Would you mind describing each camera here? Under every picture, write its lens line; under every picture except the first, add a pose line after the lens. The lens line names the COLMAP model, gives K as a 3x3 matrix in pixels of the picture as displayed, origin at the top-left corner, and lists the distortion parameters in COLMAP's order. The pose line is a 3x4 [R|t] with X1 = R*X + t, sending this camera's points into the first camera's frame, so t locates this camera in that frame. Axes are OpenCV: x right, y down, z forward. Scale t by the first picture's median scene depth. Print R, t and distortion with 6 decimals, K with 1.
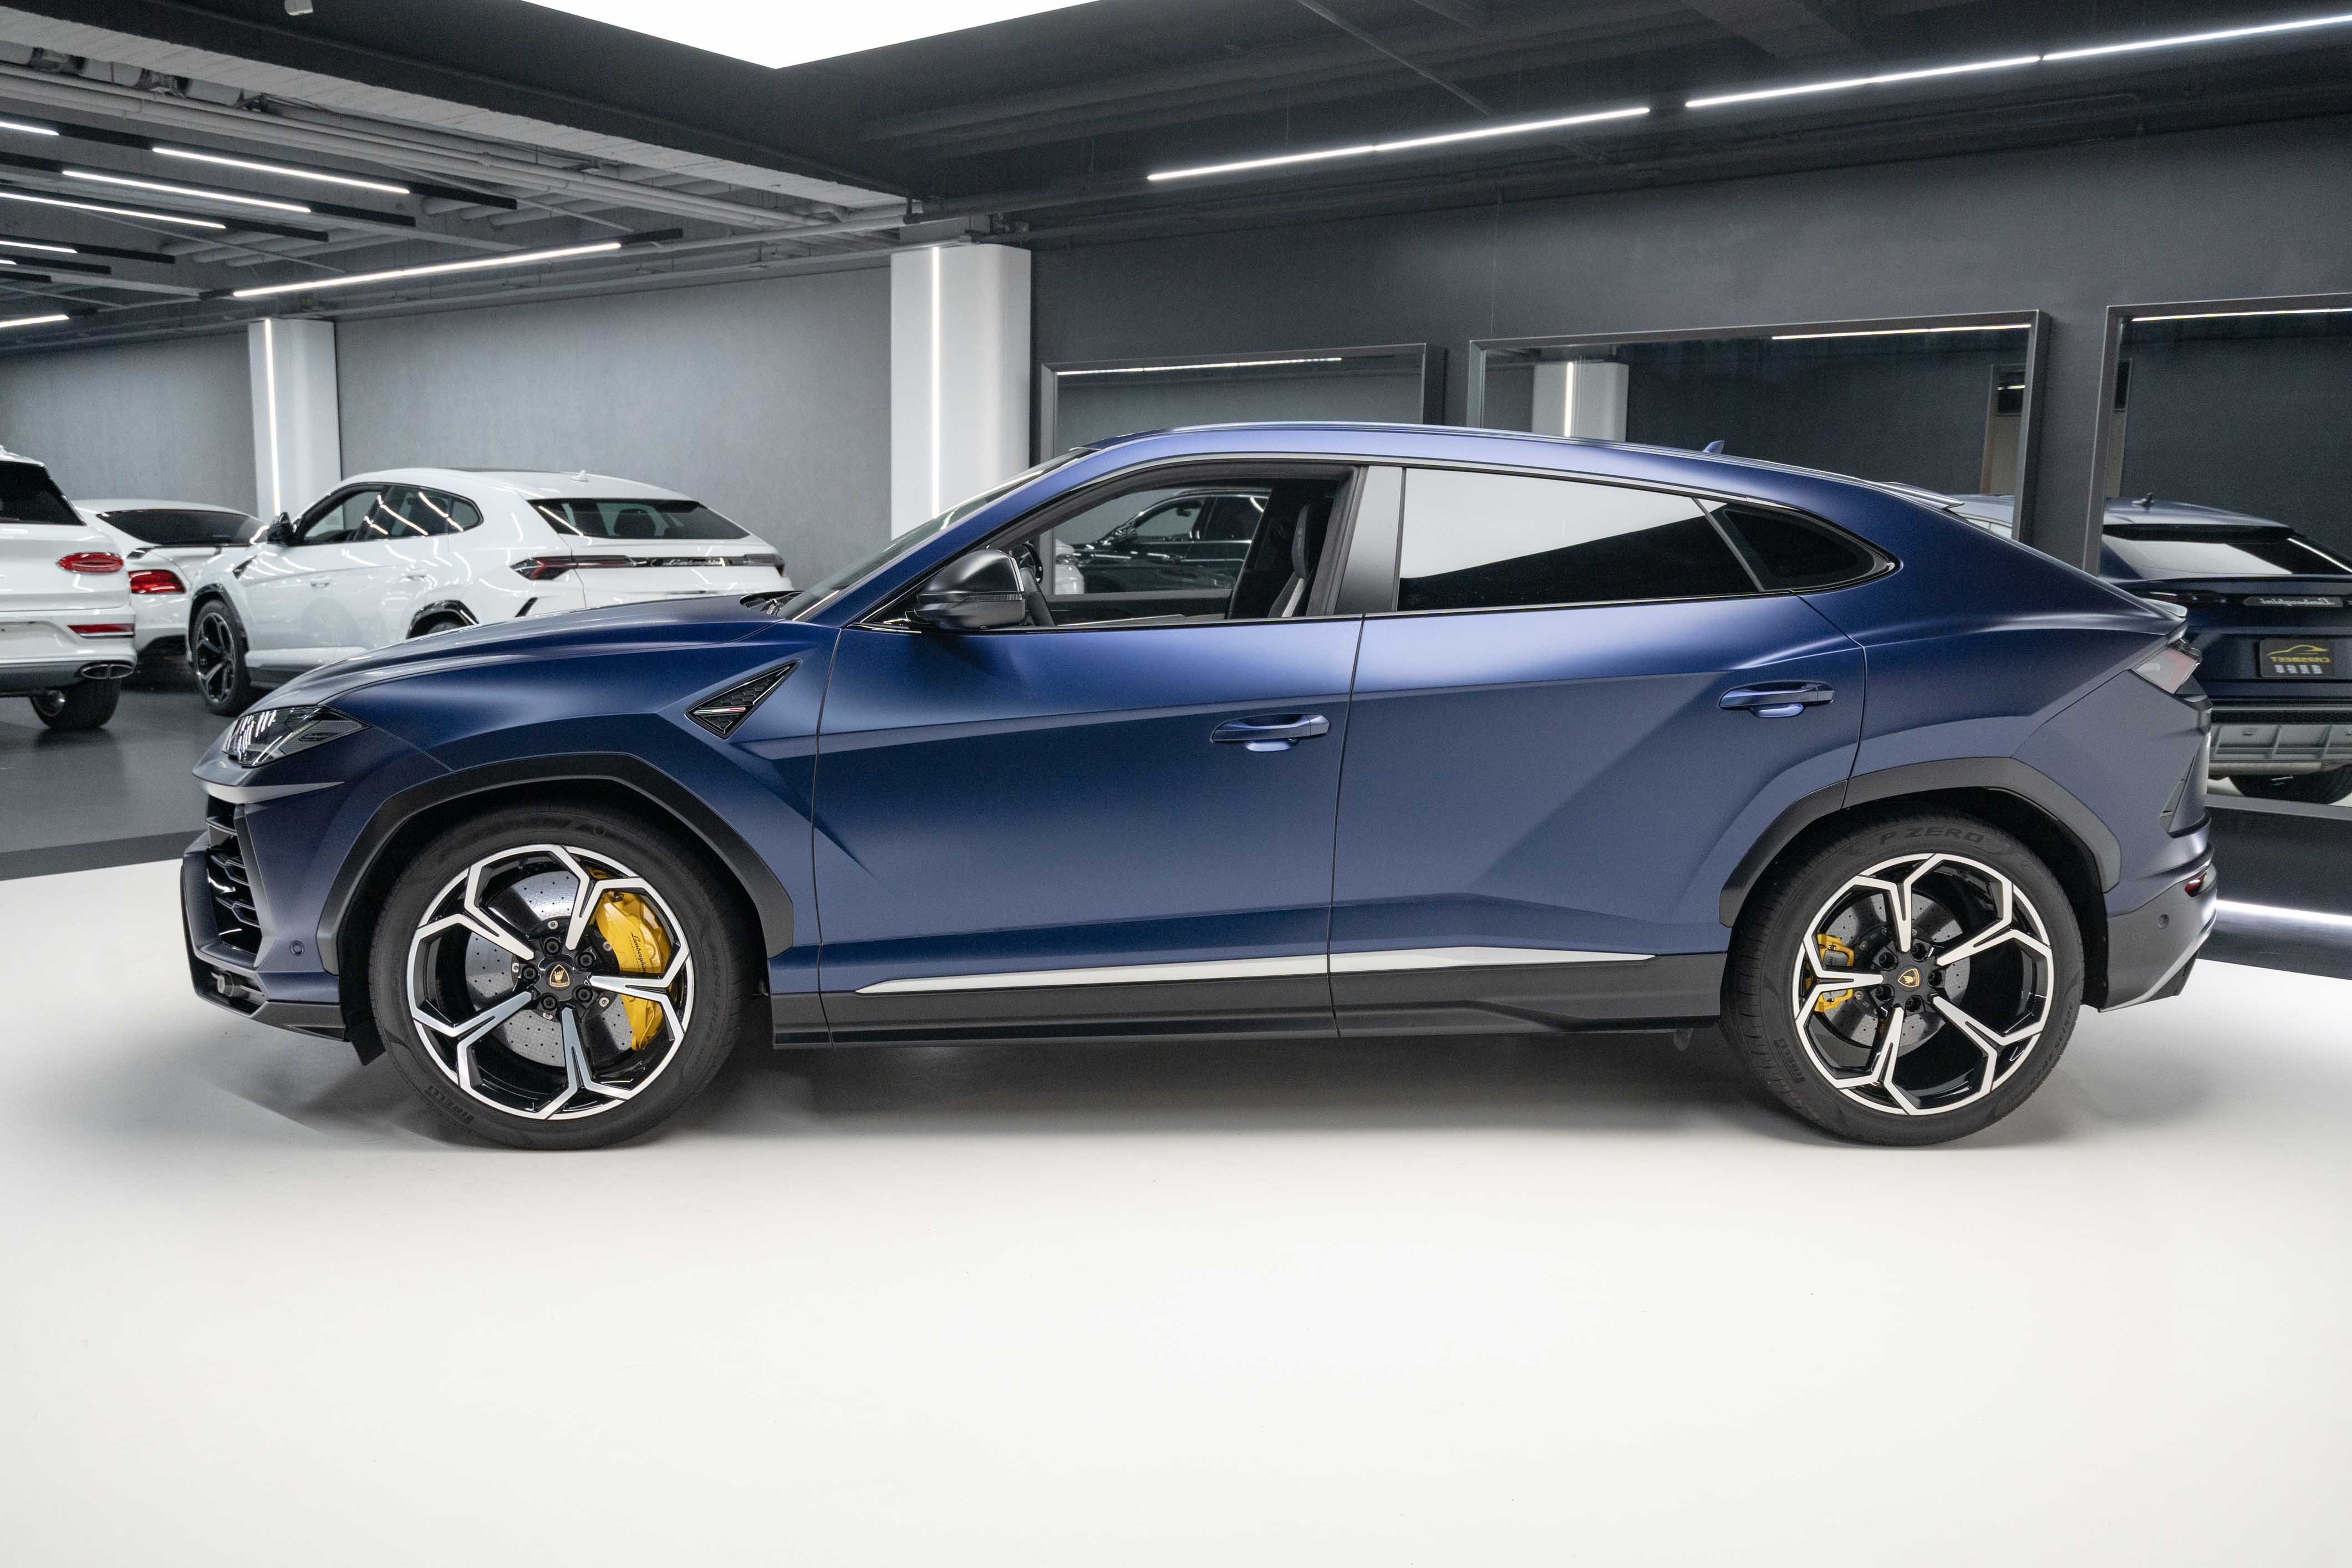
lens RADIAL K [[1817.9, 0, 1163.5], [0, 1817.9, 783.2], [0, 0, 1]] dist [0.008350, 0.001721]
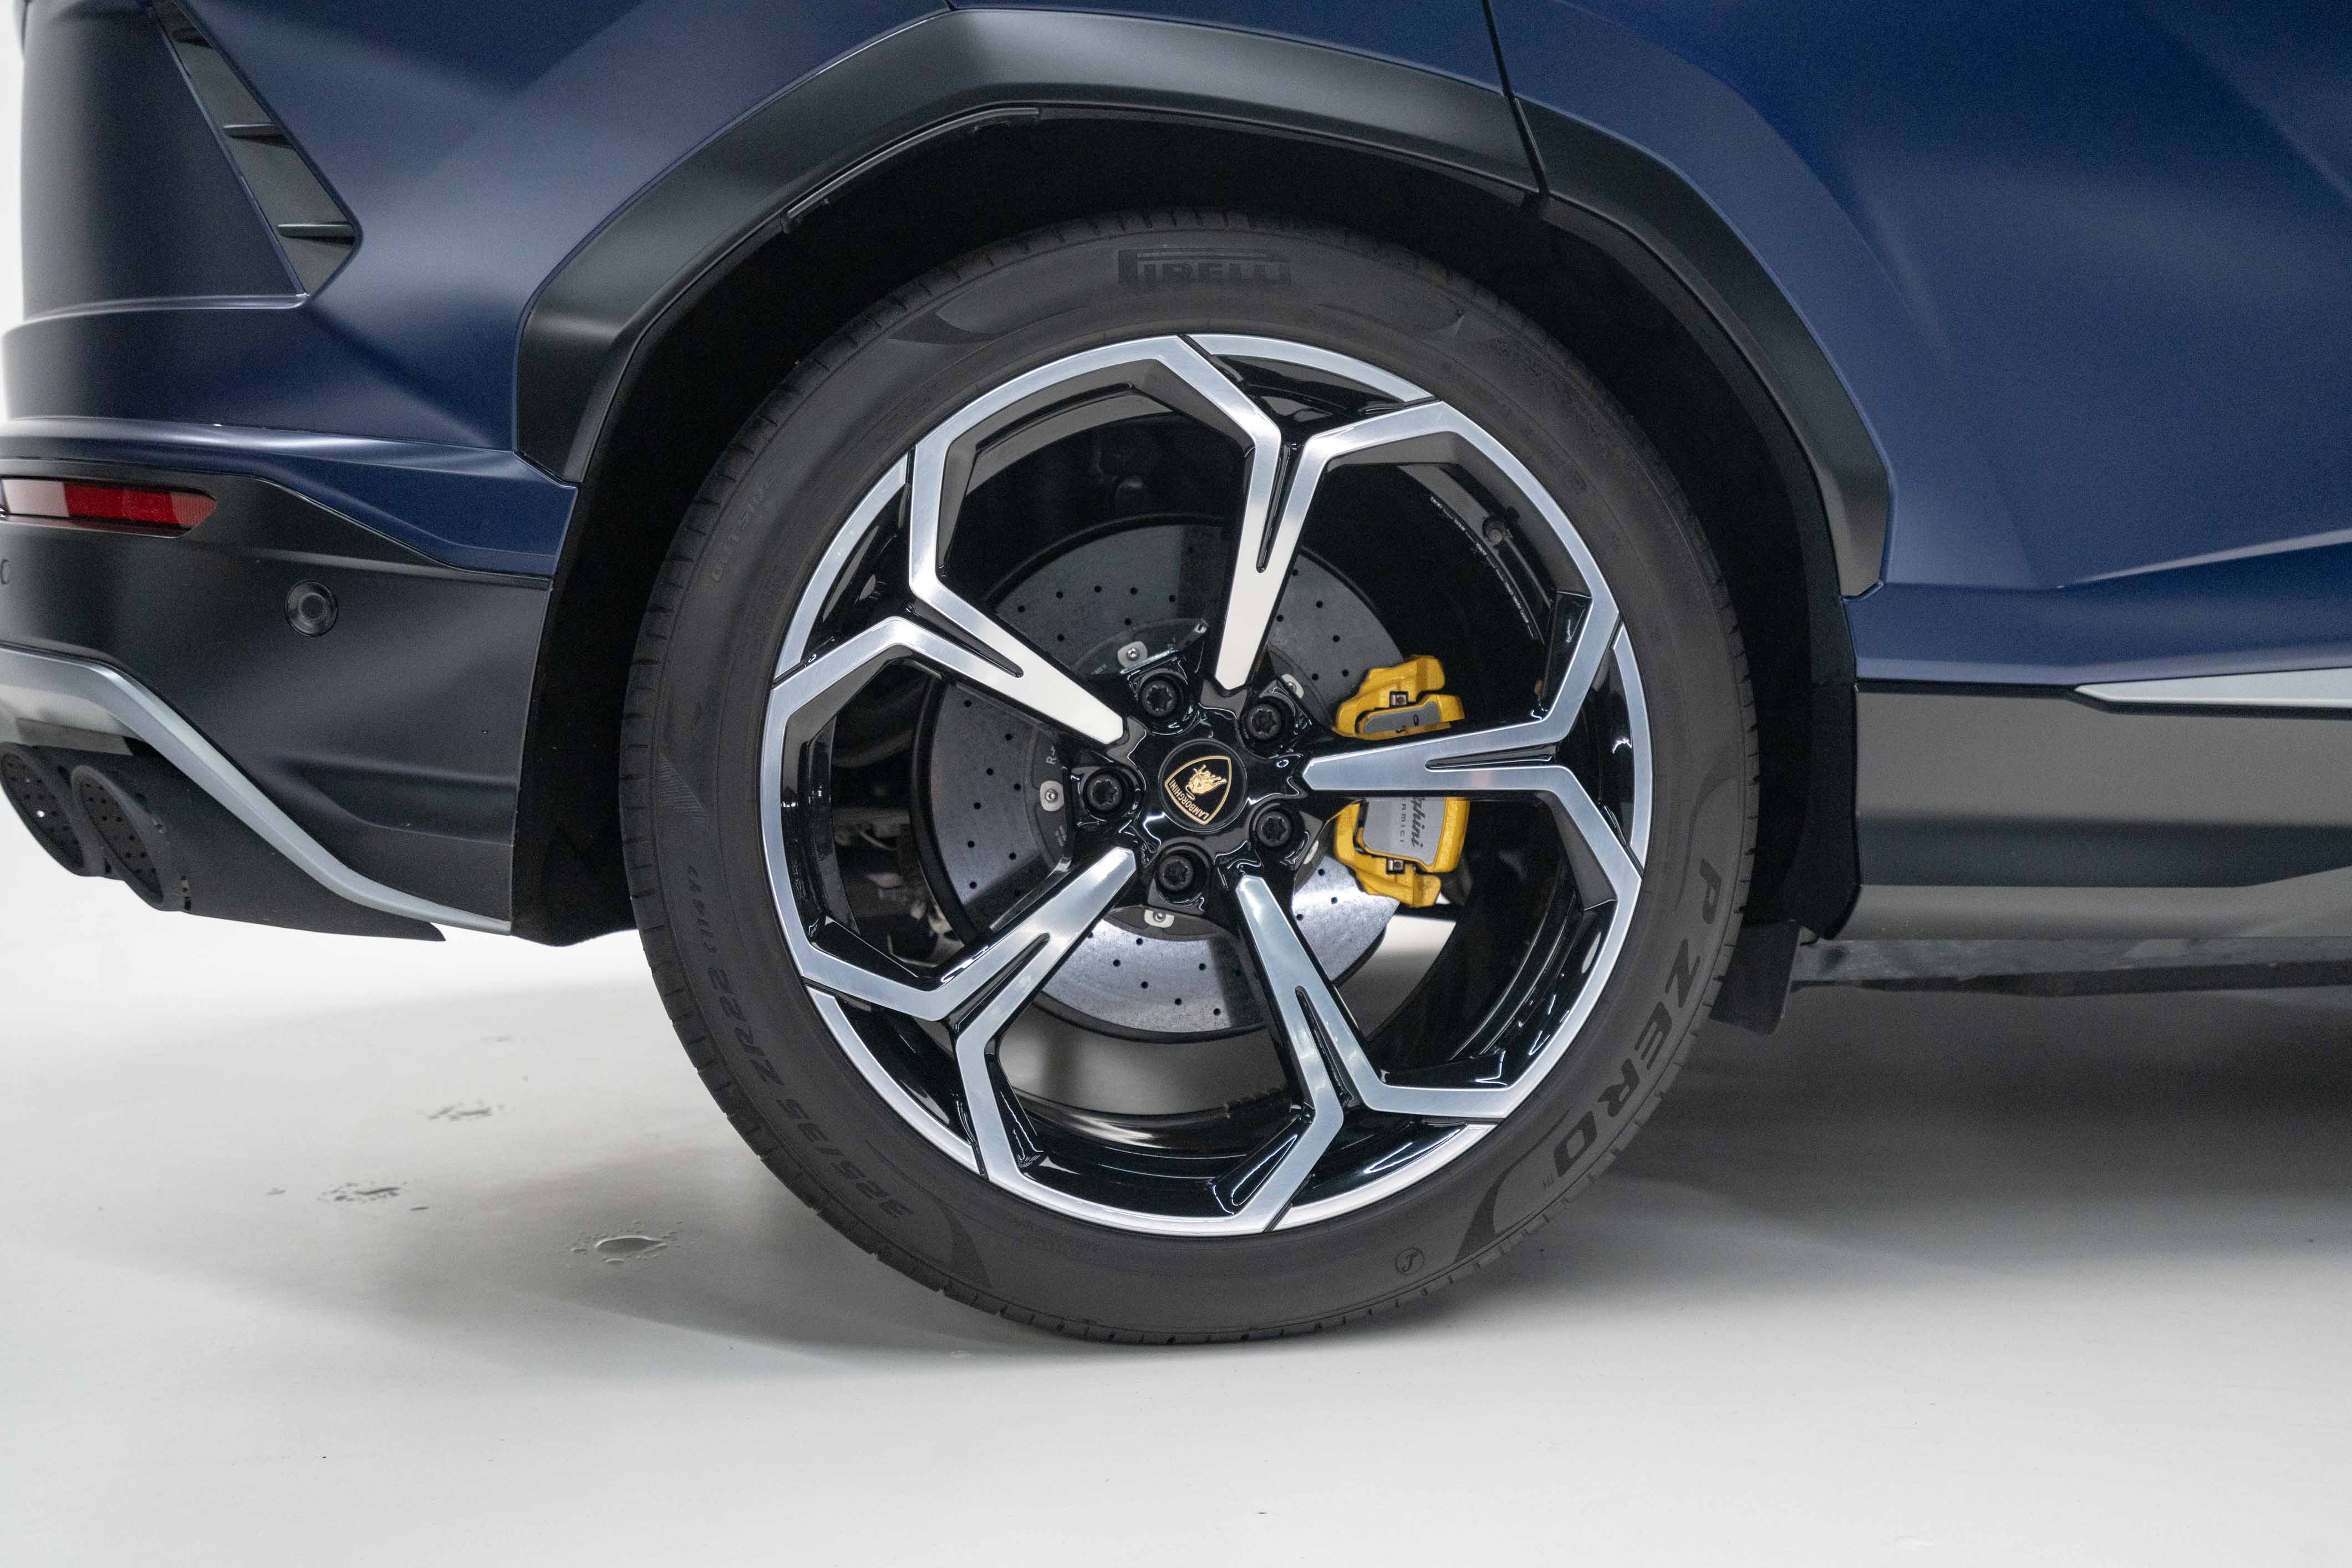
lens RADIAL K [[2283.2, 0, 1172.3], [0, 2283.2, 775.5], [0, 0, 1]] dist [0.040706, 0.000000]
pose [[0.979530, -0.188620, 0.070316, -0.368810], [0.193329, 0.978807, -0.067530, 0.131901], [-0.056088, 0.079742, 0.995236, 0.606777]]
